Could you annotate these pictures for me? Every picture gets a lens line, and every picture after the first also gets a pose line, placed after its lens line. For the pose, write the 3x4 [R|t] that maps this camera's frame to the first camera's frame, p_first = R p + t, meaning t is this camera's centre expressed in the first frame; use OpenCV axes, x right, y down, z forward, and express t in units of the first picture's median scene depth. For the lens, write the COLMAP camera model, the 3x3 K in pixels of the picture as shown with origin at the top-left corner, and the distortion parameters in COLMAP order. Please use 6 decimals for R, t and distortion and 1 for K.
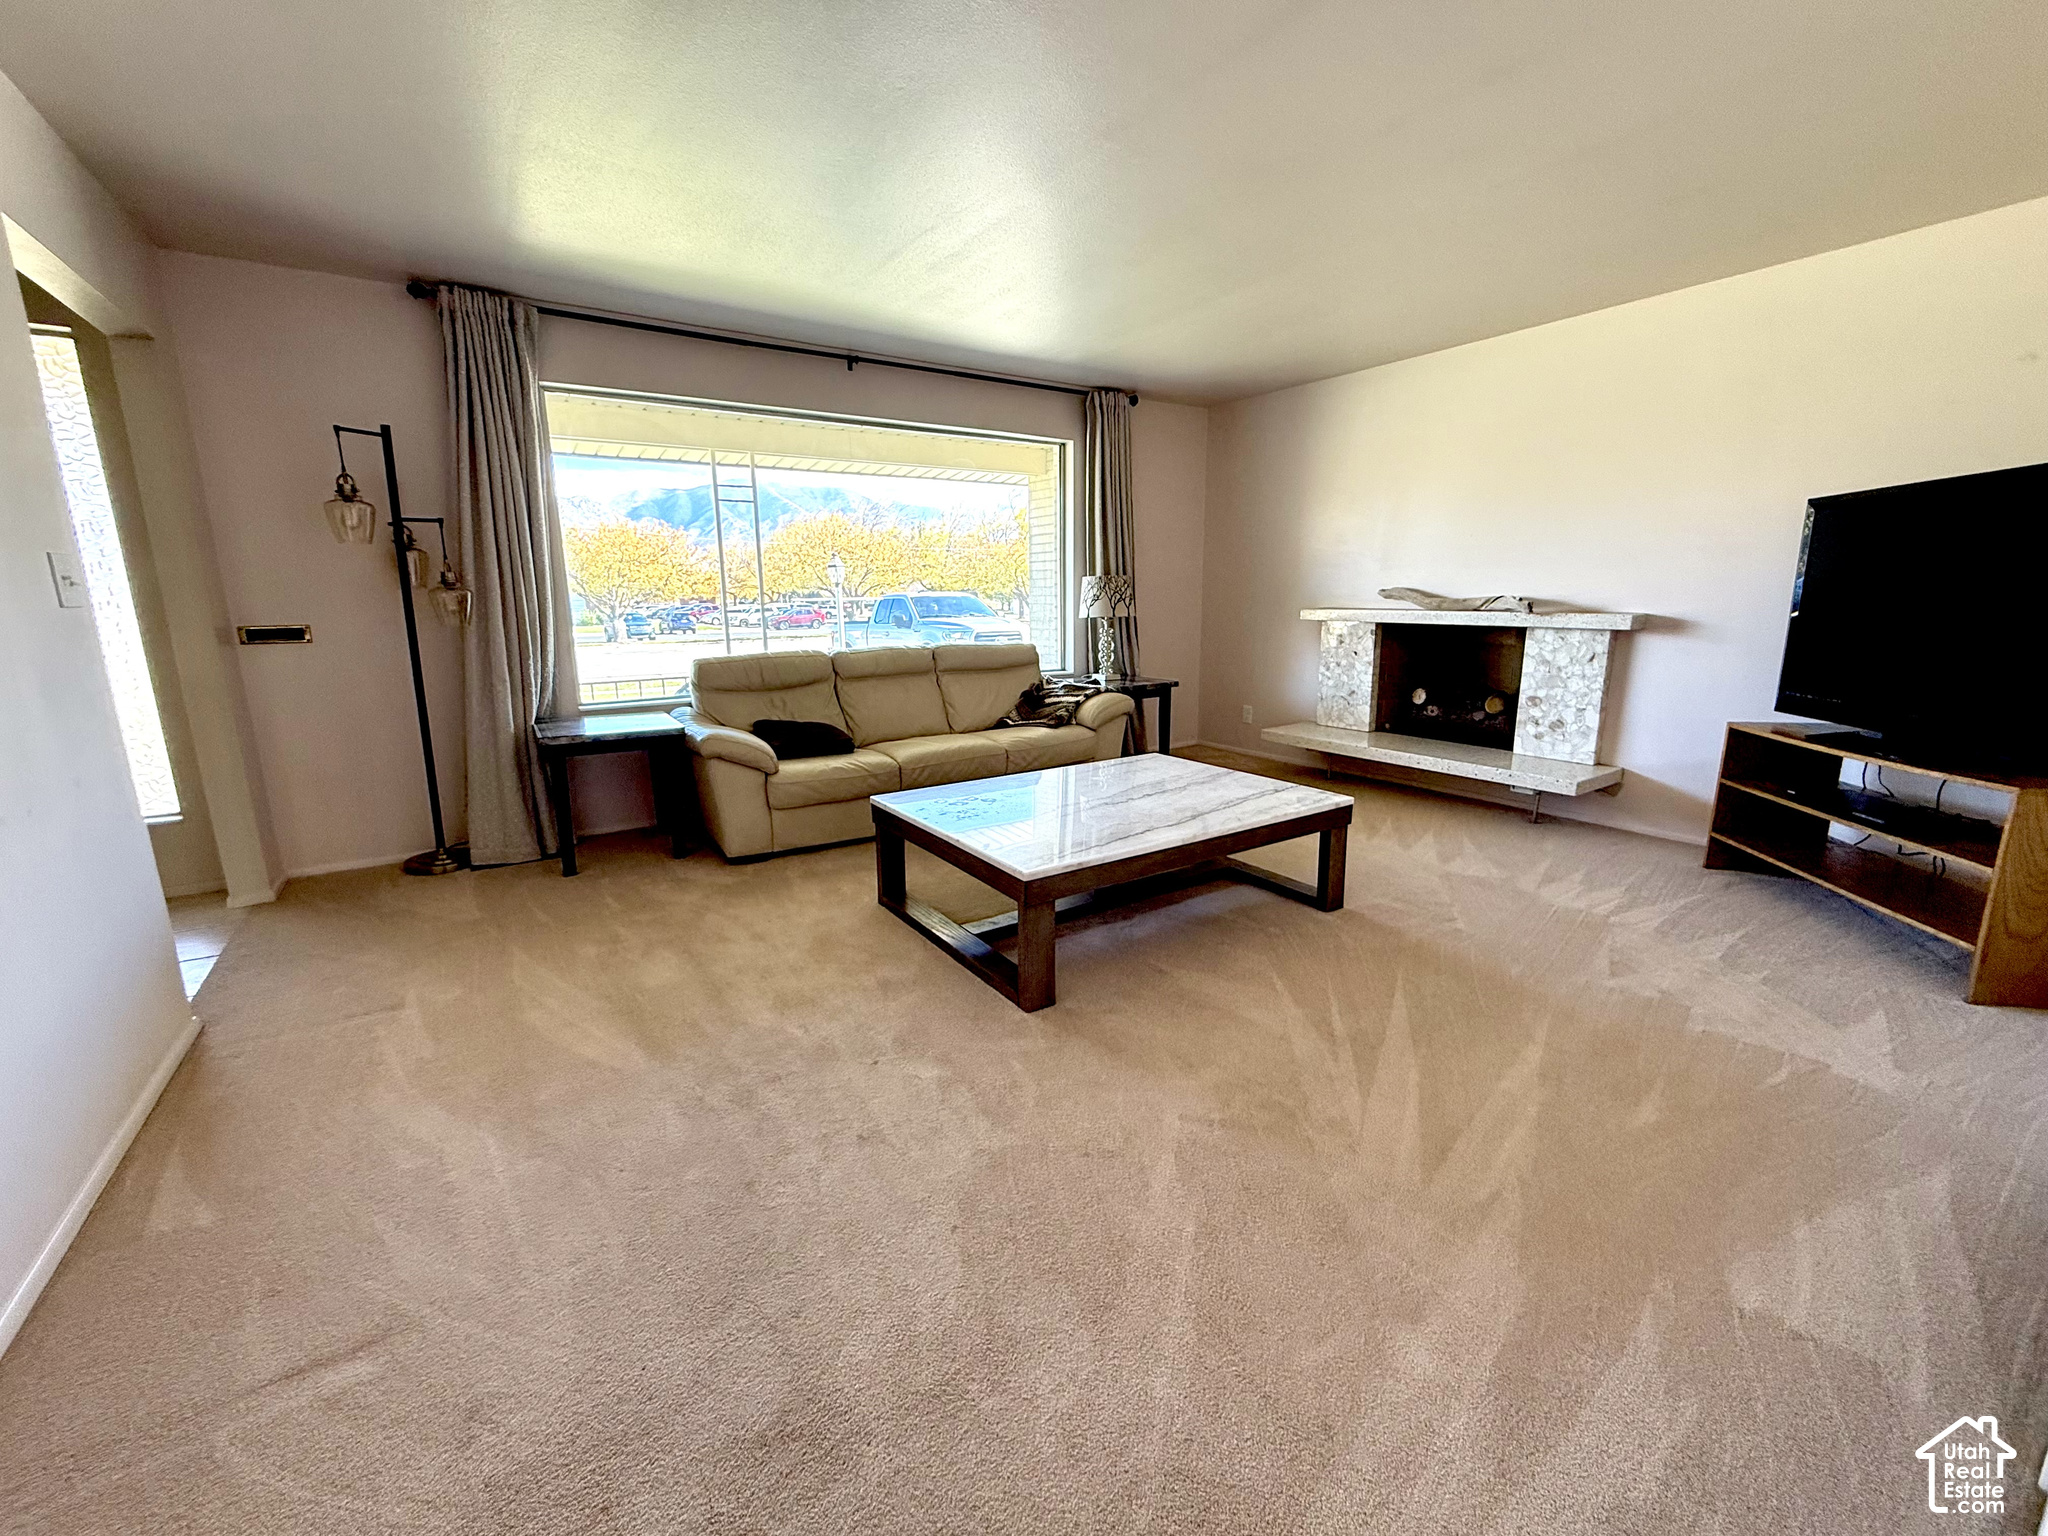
lens RADIAL K [[830.0, 0, 1024.0], [0, 830.0, 768.0], [0, 0, 1]] dist [-0.000270, 0.000259]
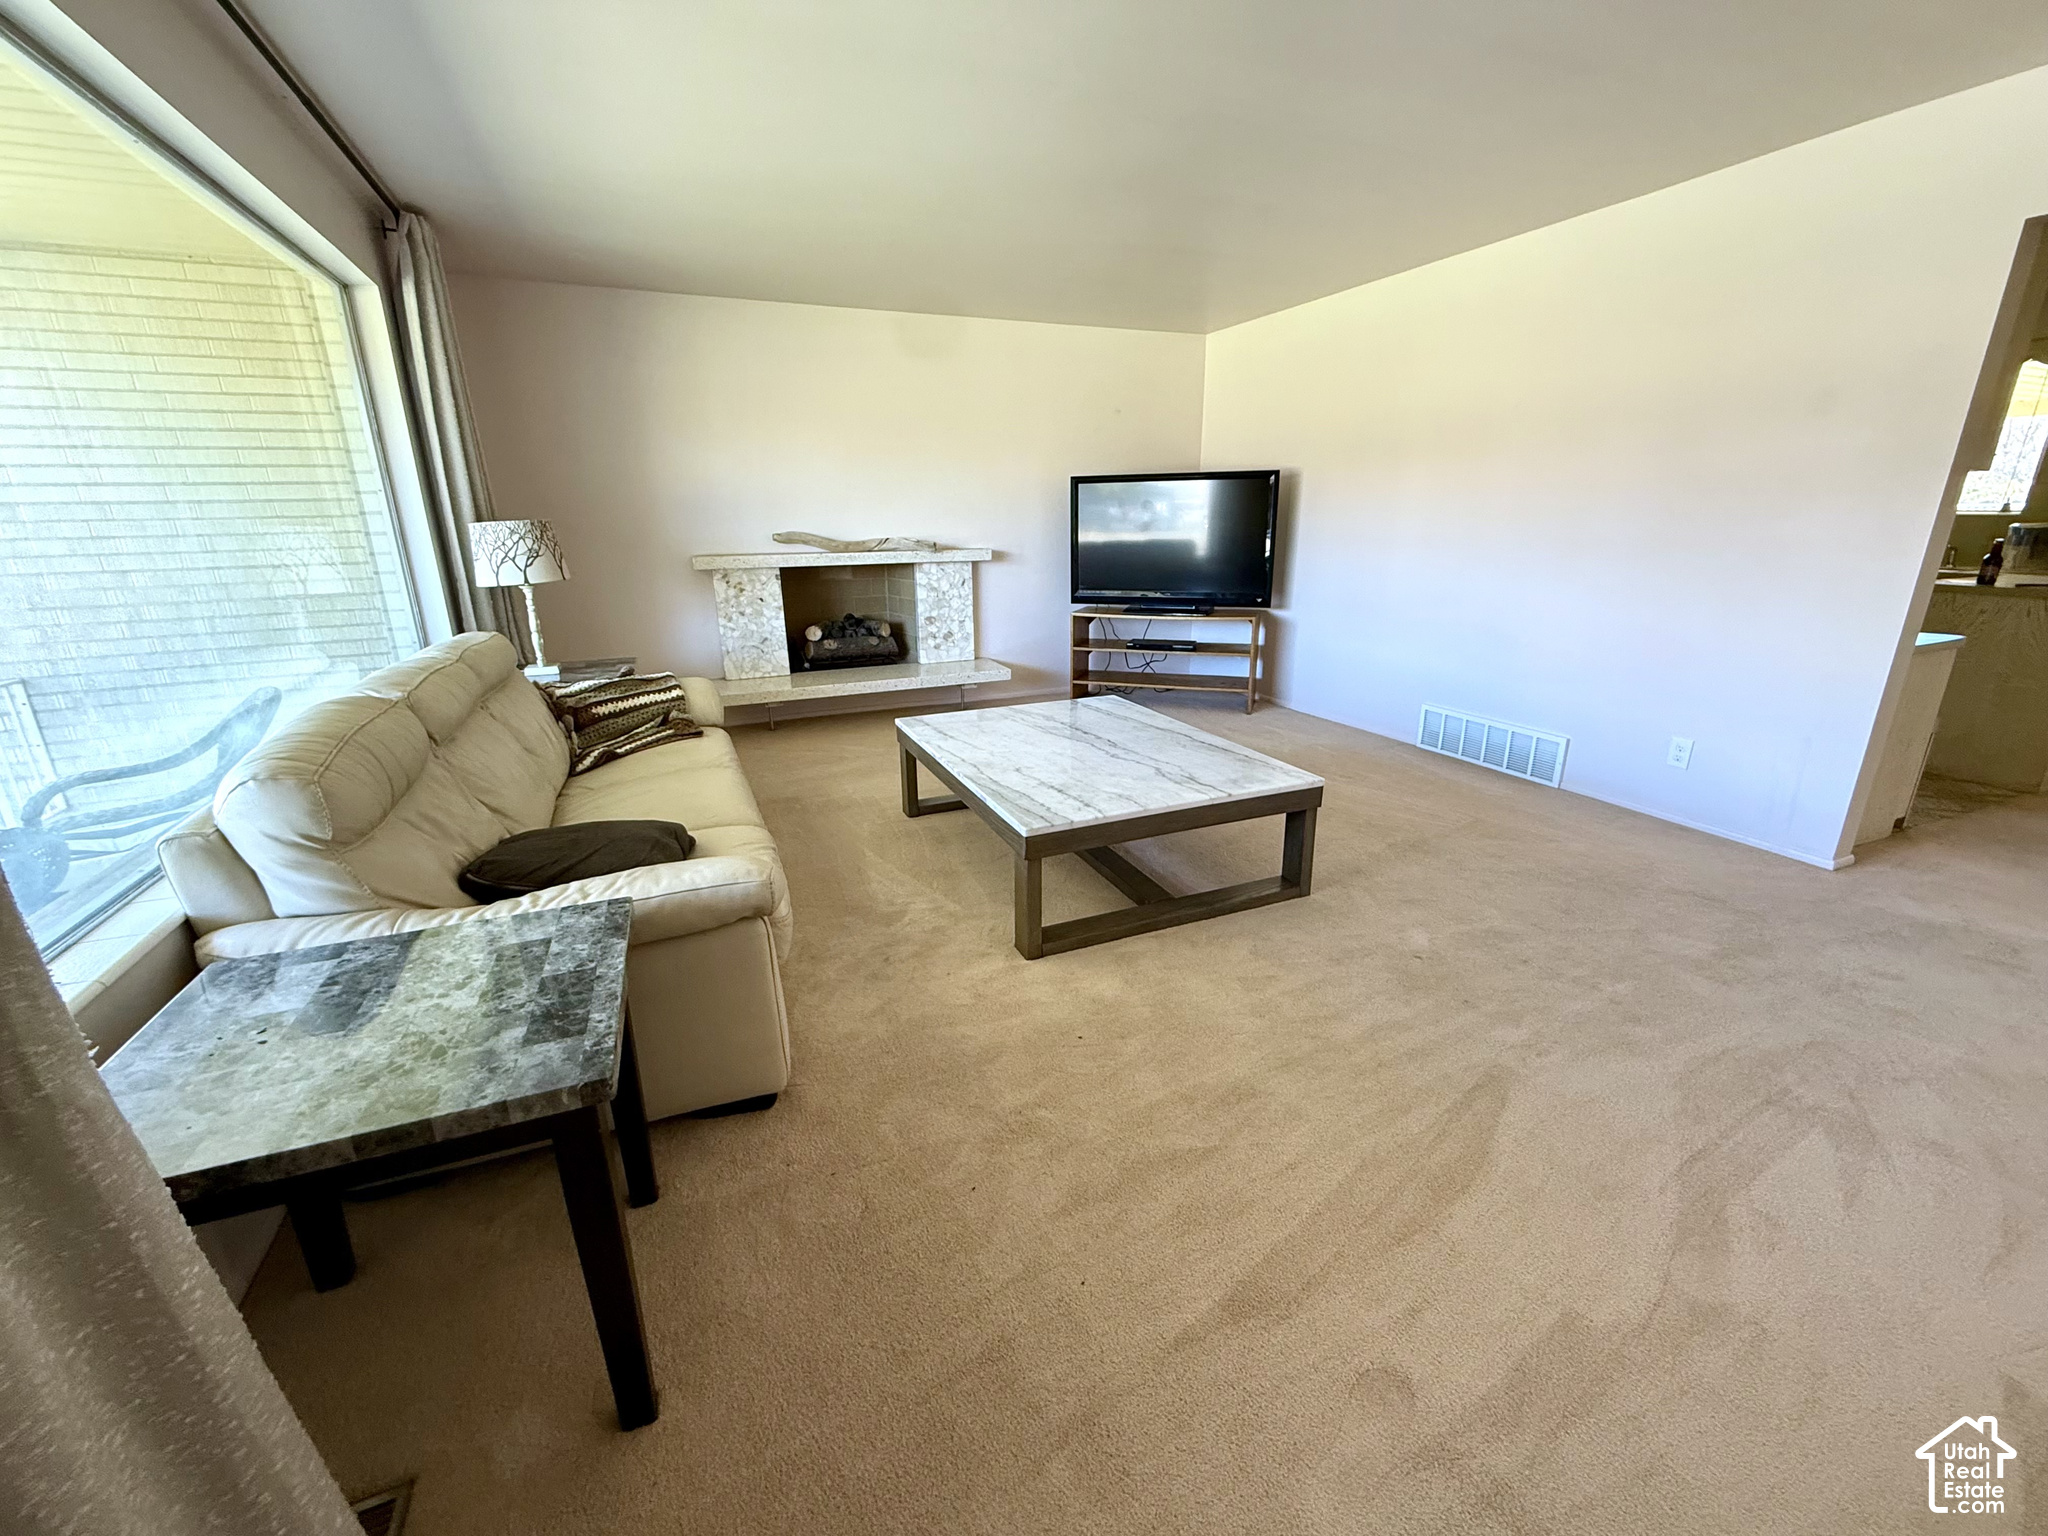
lens RADIAL K [[830.0, 0, 1024.0], [0, 830.0, 768.0], [0, 0, 1]] dist [-0.000270, 0.000259]
pose [[0.184748, -0.281717, 0.941543, -0.626227], [0.214804, 0.946447, 0.241035, -0.141169], [-0.959024, 0.157716, 0.235368, 0.586759]]
